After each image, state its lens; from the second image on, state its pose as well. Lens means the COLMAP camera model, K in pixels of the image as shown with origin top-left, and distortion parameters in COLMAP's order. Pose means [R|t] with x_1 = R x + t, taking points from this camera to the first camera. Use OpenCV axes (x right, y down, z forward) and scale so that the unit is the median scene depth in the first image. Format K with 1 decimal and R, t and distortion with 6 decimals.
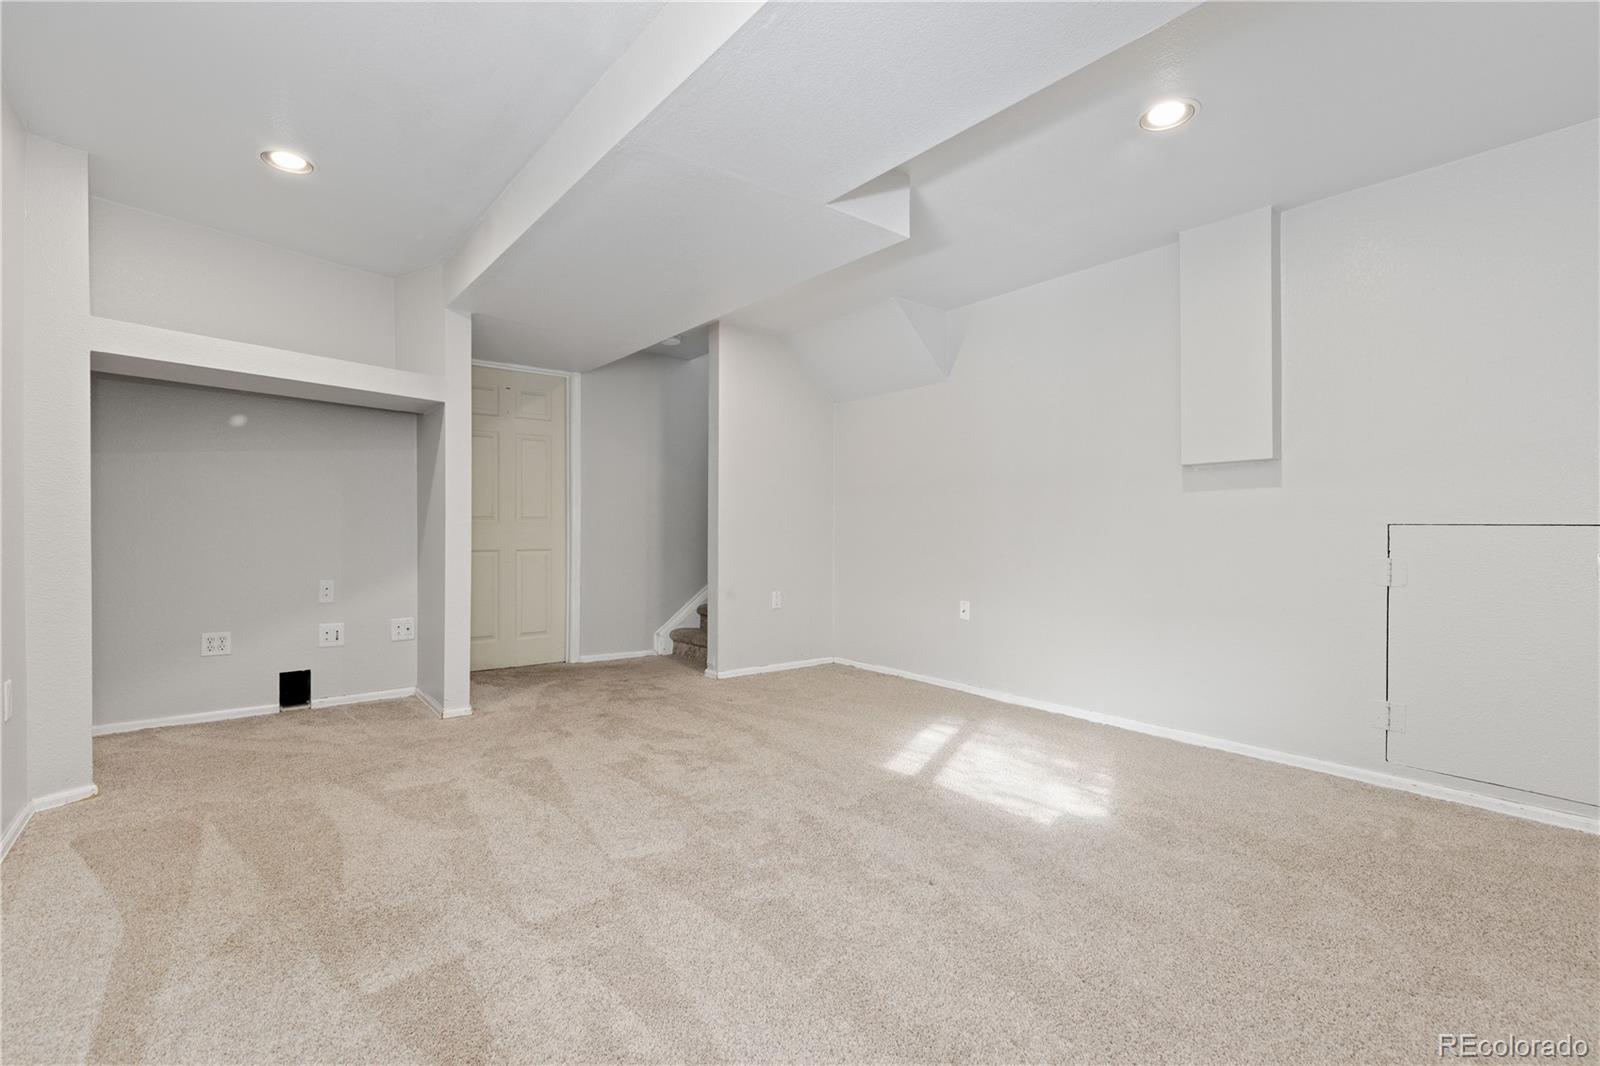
lens RADIAL K [[728.9, 0, 799.8], [0, 728.9, 533.8], [0, 0, 1]] dist [0.004908, -0.000372]
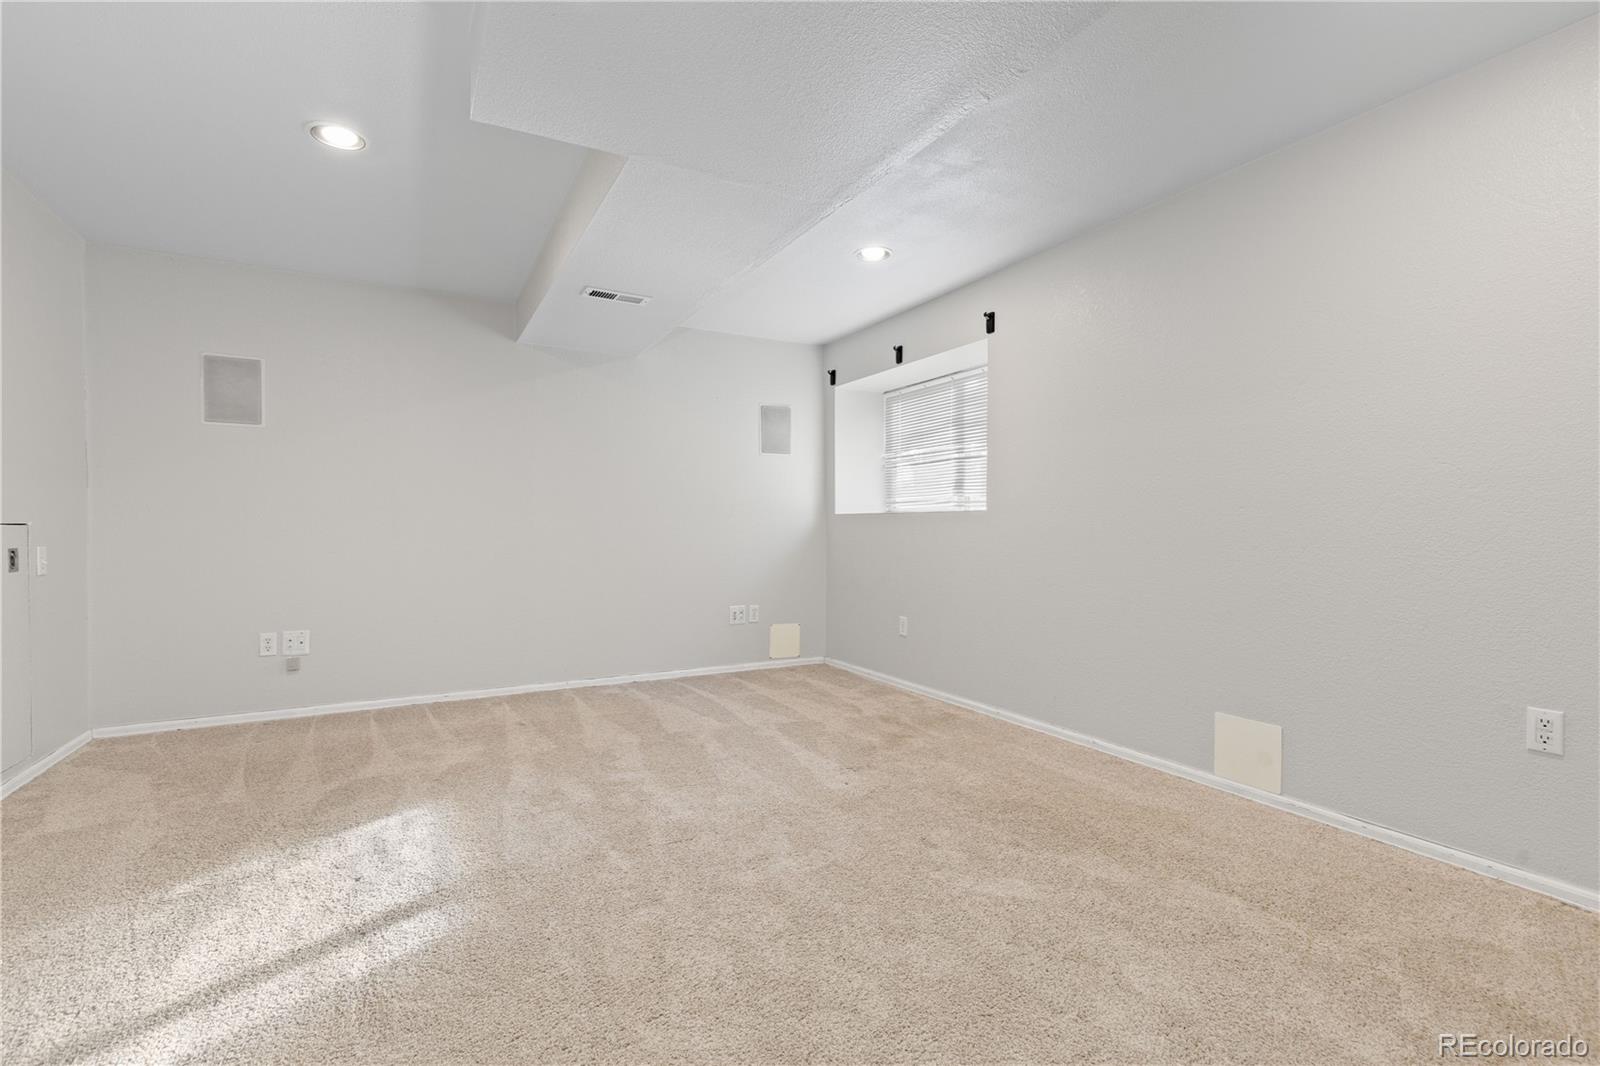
lens RADIAL K [[728.9, 0, 797.2], [0, 728.9, 533.2], [0, 0, 1]] dist [0.004908, -0.000372]
pose [[-0.983989, -0.005031, 0.178159, -0.257977], [-0.004987, 0.999987, 0.000692, -0.003640], [-0.178160, -0.000208, -0.984001, 1.499544]]
